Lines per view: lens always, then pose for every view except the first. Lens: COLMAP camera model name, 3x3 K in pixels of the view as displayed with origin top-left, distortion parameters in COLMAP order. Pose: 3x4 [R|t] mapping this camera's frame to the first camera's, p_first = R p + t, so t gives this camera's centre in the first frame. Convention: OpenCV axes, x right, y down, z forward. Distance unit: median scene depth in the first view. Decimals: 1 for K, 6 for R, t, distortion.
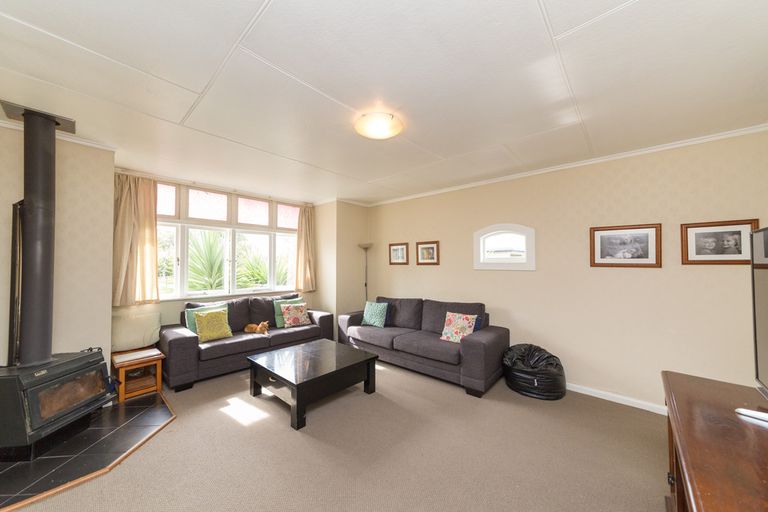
lens RADIAL K [[270.8, 0, 384.0], [0, 270.8, 256.0], [0, 0, 1]] dist [-0.000279, -0.000005]
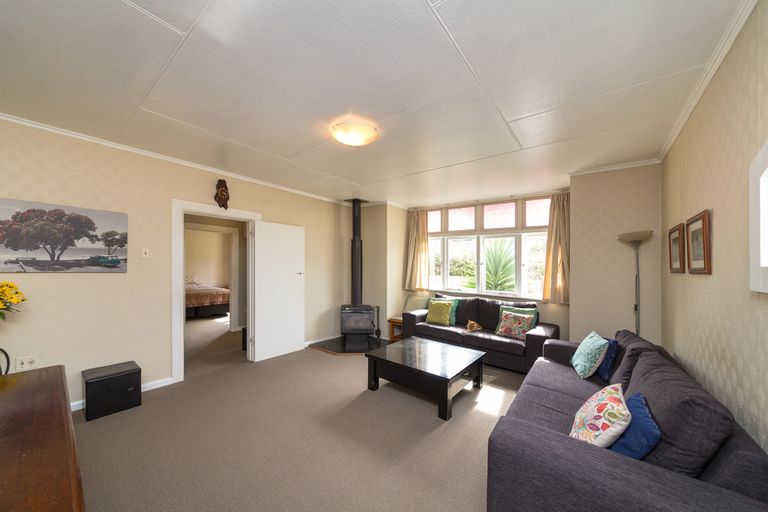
lens RADIAL K [[275.0, 0, 382.2], [0, 275.0, 265.2], [0, 0, 1]] dist [-0.000159, -0.000007]
pose [[0.064642, 0.003815, -0.997901, 0.550368], [0.004222, 0.999983, 0.004096, 0.016775], [0.997900, -0.004478, 0.064625, 0.527716]]
